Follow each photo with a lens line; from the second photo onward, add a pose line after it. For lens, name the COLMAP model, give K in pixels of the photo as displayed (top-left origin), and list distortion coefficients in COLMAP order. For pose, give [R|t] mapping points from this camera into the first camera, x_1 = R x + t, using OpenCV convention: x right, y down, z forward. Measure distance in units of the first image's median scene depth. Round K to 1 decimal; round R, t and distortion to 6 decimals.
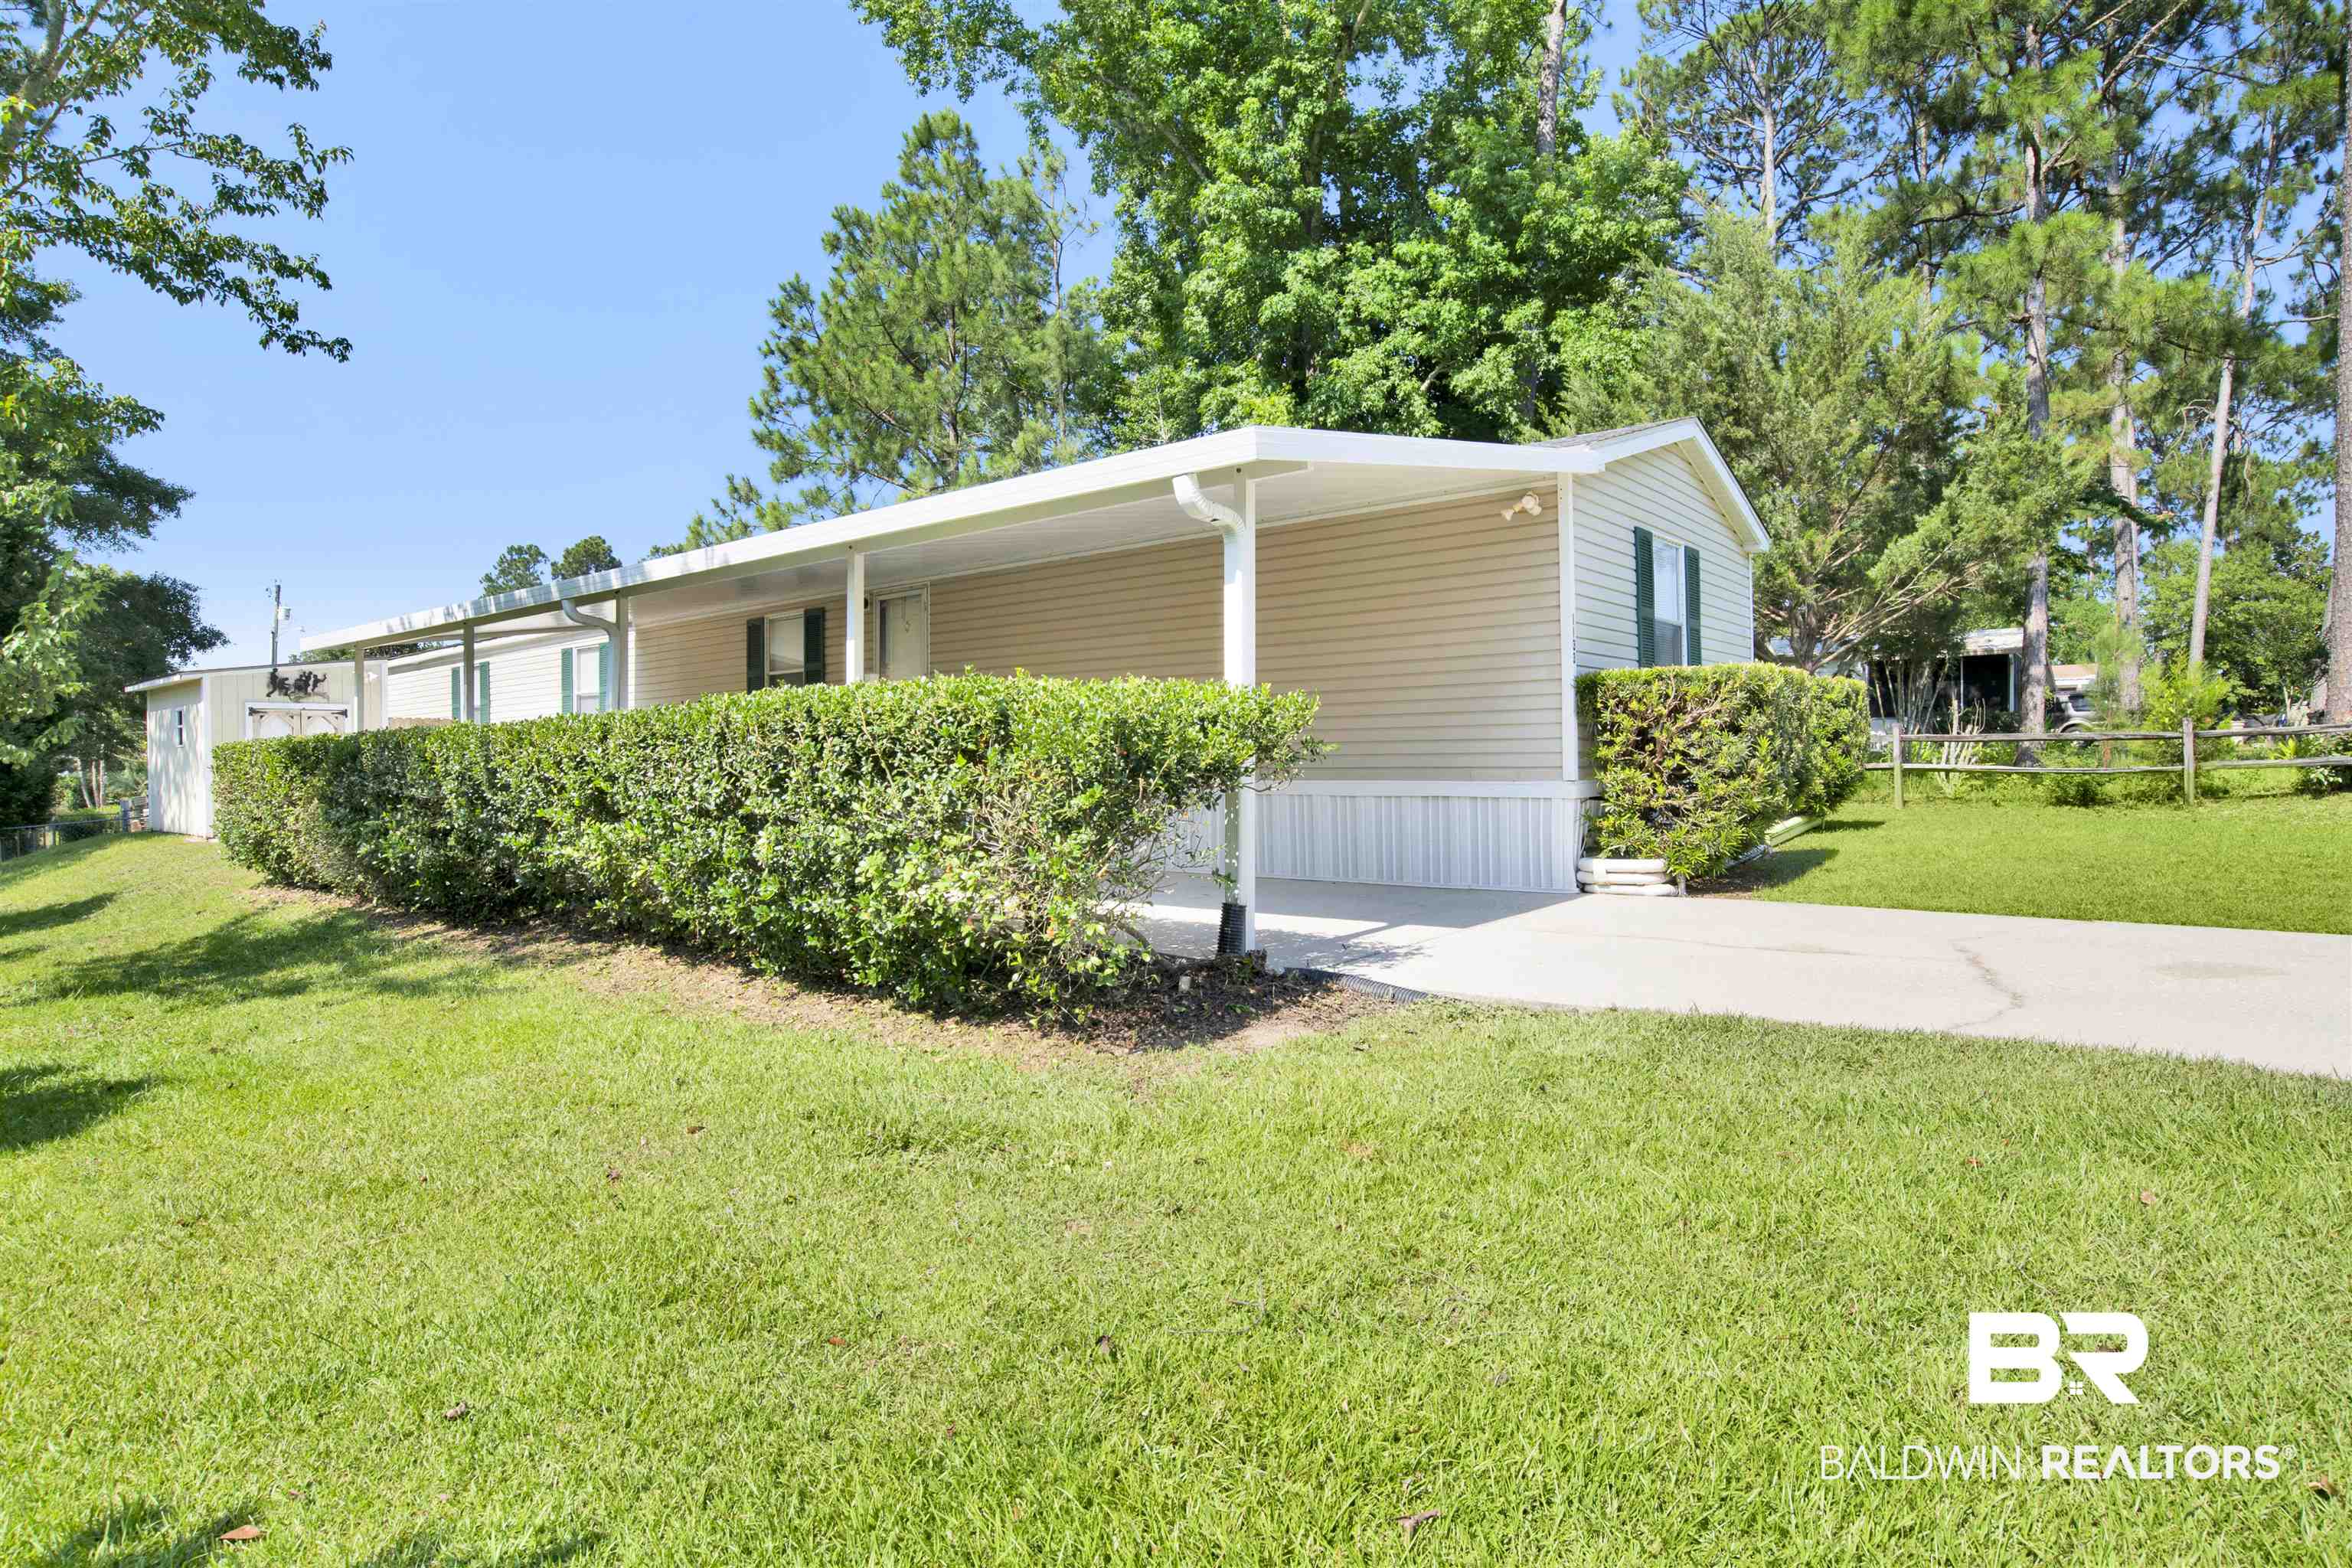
lens RADIAL K [[1235.0, 0, 1187.3], [0, 1235.0, 782.6], [0, 0, 1]] dist [-0.073203, 0.022419]
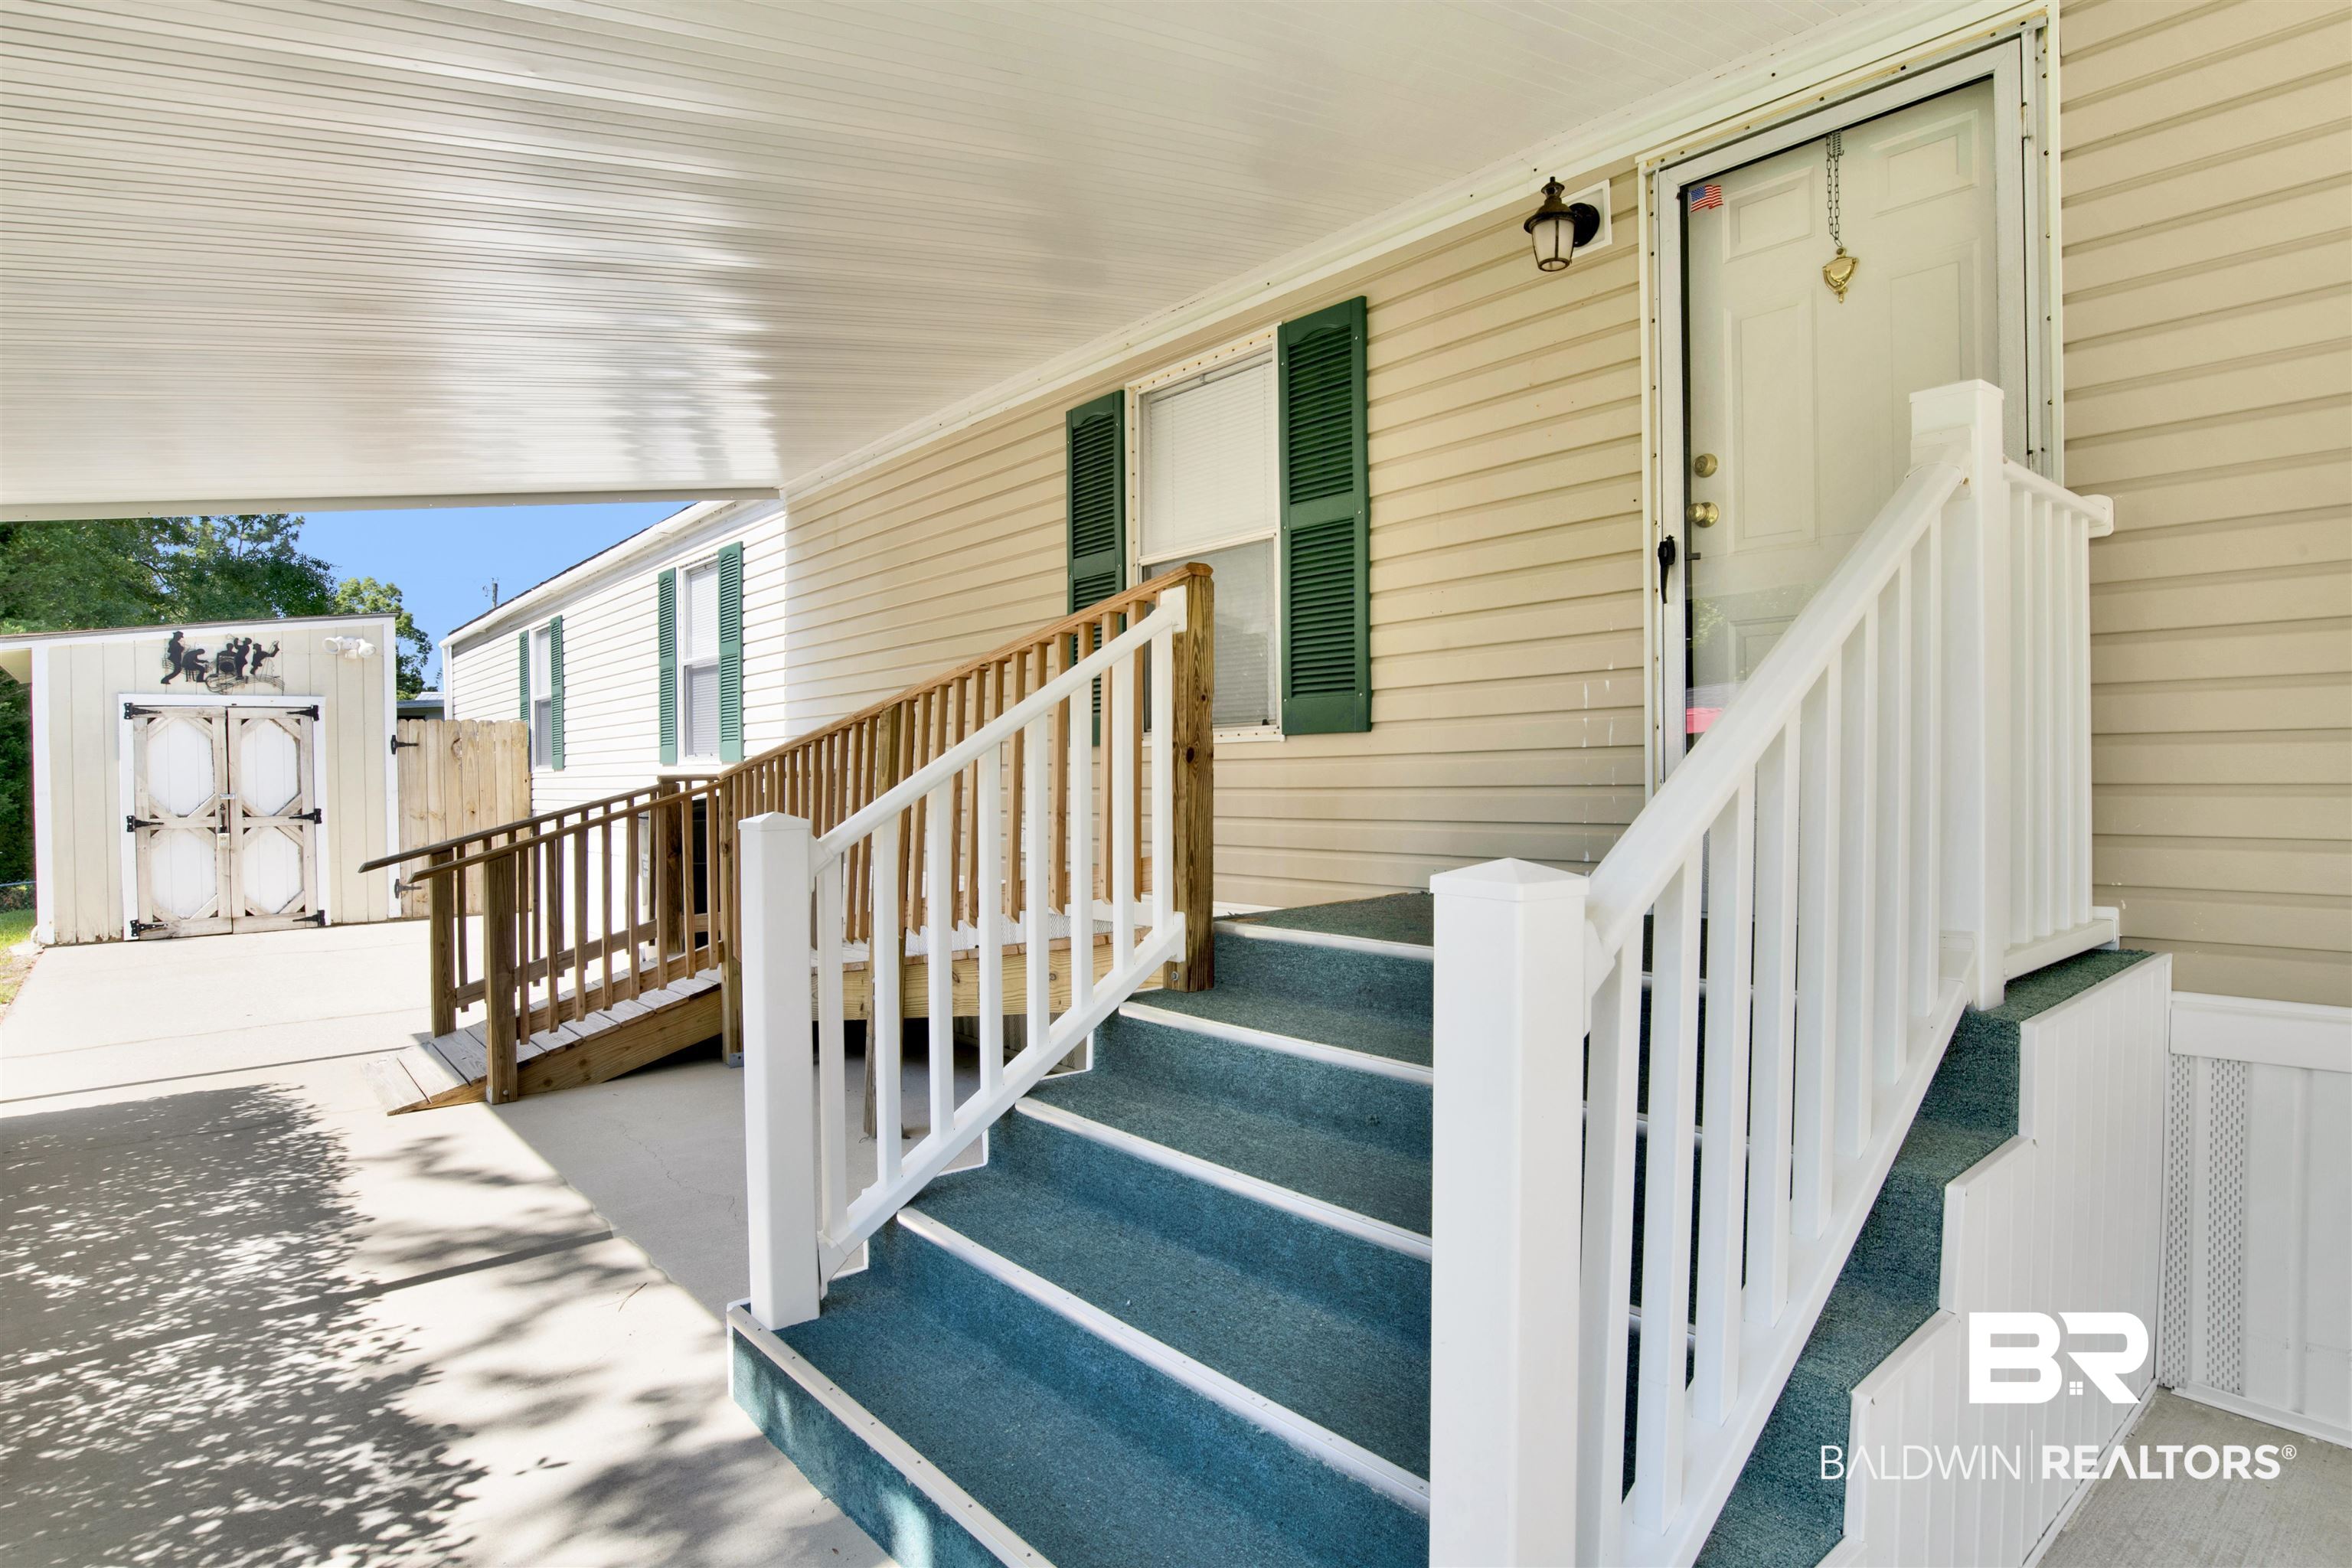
lens RADIAL K [[1172.4, 0, 1096.6], [0, 1172.4, 779.6], [0, 0, 1]] dist [-0.028745, 0.015746]
pose [[0.975962, -0.007117, -0.217826, -0.202557], [0.009411, 0.999911, 0.009497, -0.024990], [0.217739, -0.011319, 0.975941, 0.493007]]
